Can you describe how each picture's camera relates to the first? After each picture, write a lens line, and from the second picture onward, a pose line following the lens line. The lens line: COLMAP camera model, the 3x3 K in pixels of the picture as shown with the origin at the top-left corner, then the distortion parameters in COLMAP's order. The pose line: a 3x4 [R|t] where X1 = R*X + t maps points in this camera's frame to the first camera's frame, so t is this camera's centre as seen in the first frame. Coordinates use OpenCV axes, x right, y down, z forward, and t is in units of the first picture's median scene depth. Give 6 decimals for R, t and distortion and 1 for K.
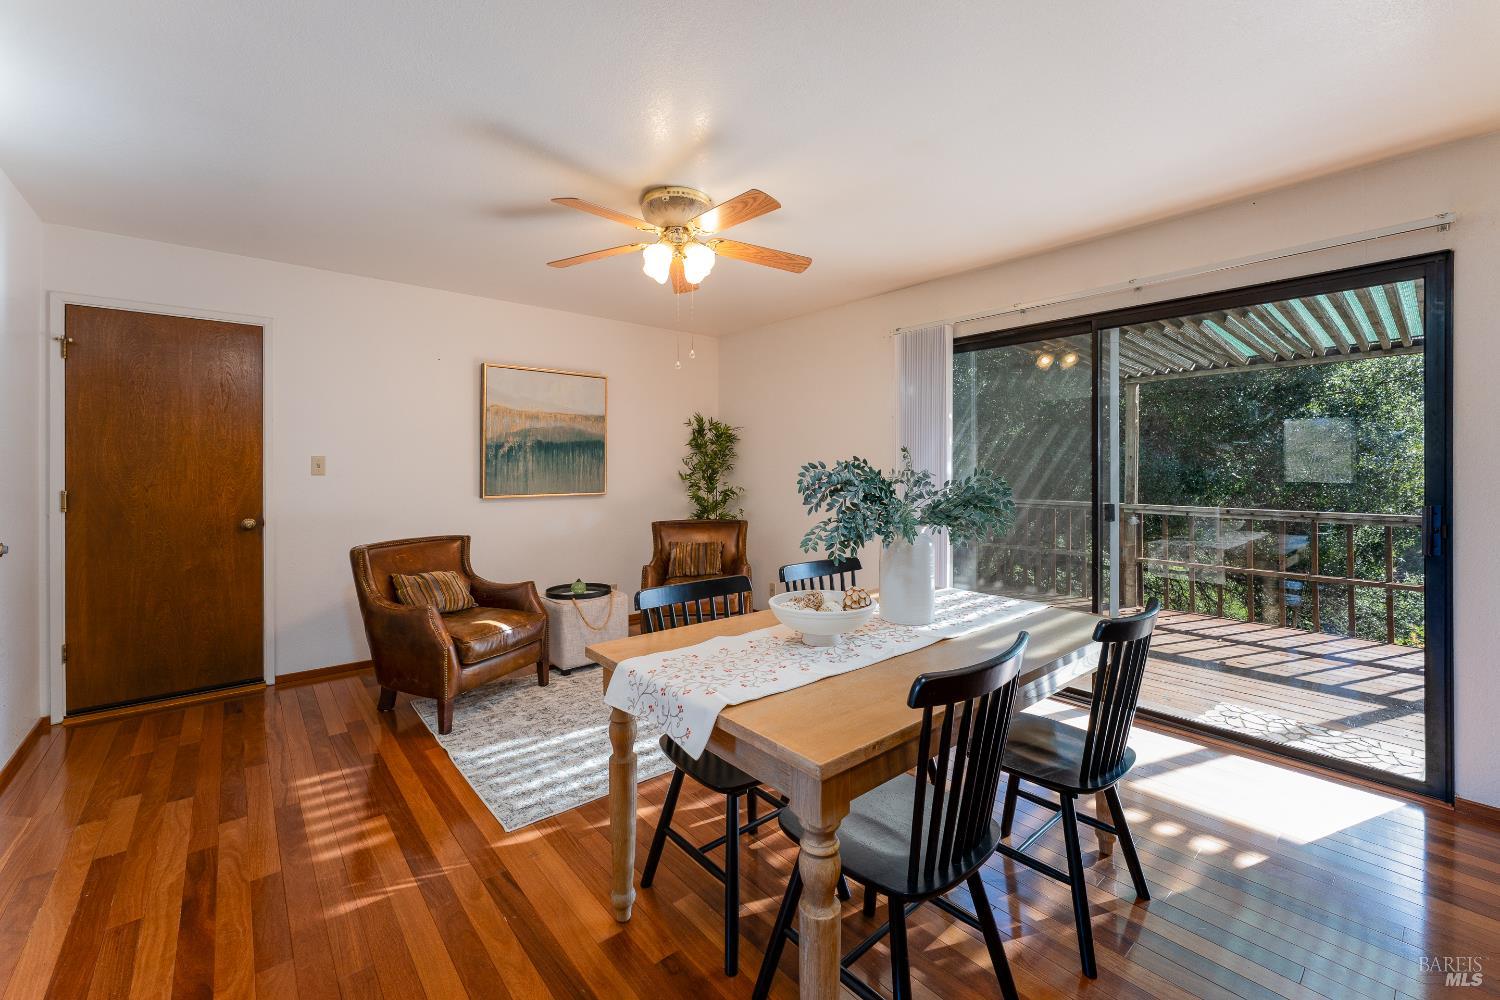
lens RADIAL K [[600.8, 0, 749.0], [0, 600.8, 472.3], [0, 0, 1]] dist [-0.001047, 0.000030]
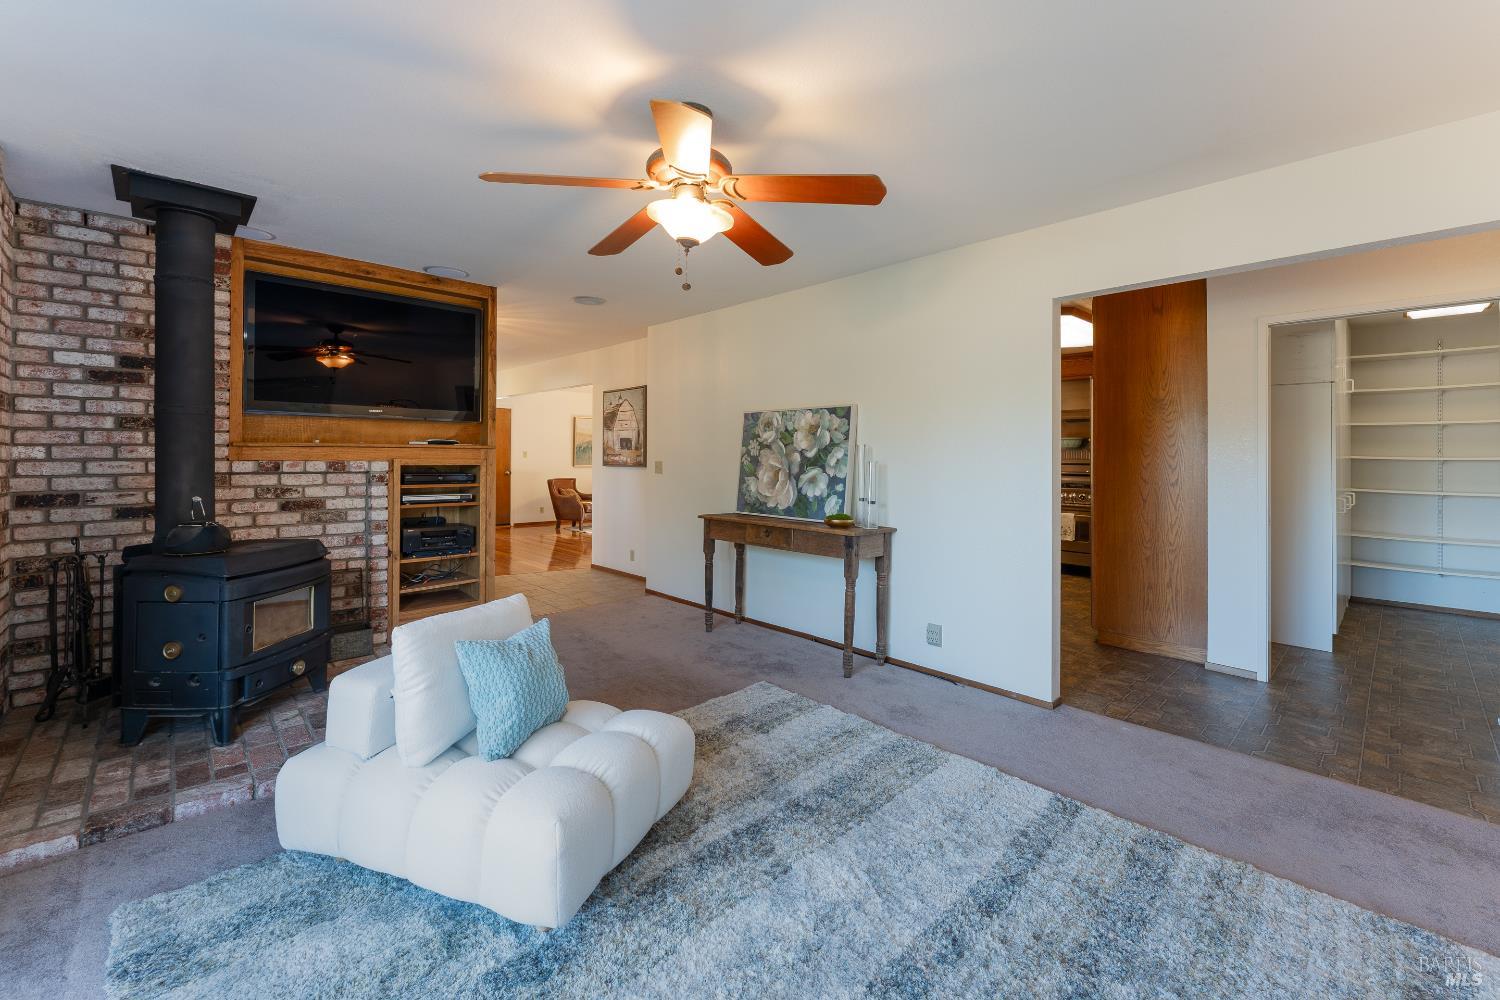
lens RADIAL K [[615.2, 0, 751.0], [0, 615.2, 454.4], [0, 0, 1]] dist [-0.000624, -0.000110]
pose [[0.999091, 0.009118, 0.041641, 0.283083], [-0.008998, 0.999955, -0.003088, -0.011180], [-0.041667, 0.002710, 0.999128, -2.189175]]
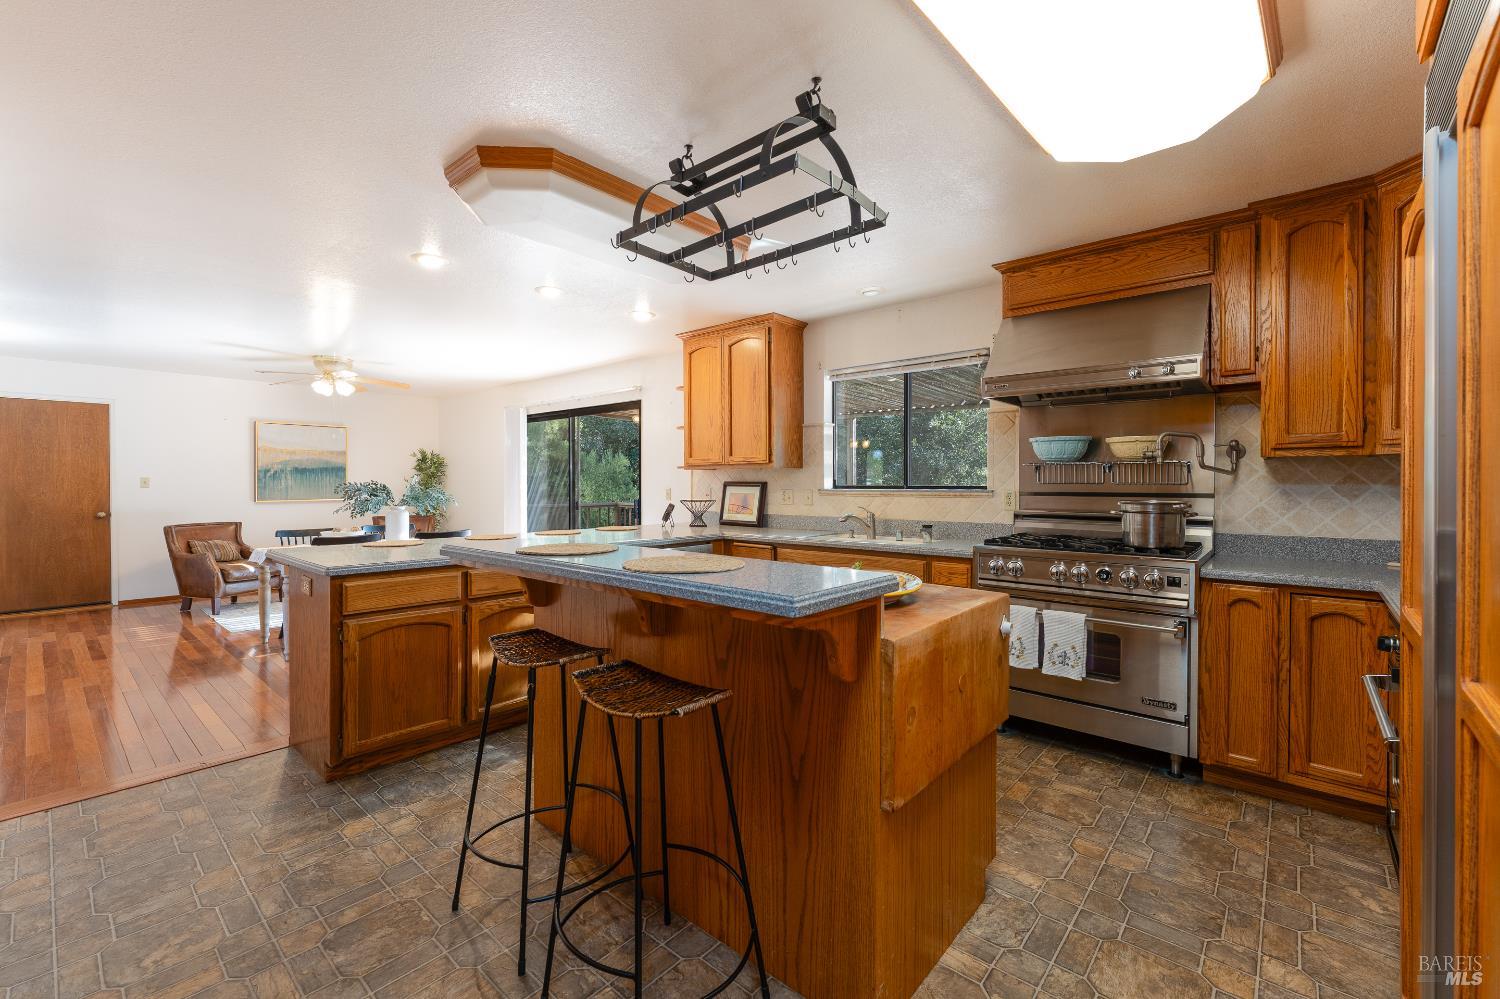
lens RADIAL K [[625.4, 0, 747.3], [0, 625.4, 490.9], [0, 0, 1]] dist [-0.001271, -0.000076]
pose [[0.990049, -0.000111, 0.140722, 0.805944], [-0.000772, 0.999980, 0.006221, 0.001294], [-0.140720, -0.006268, 0.990030, -1.106553]]
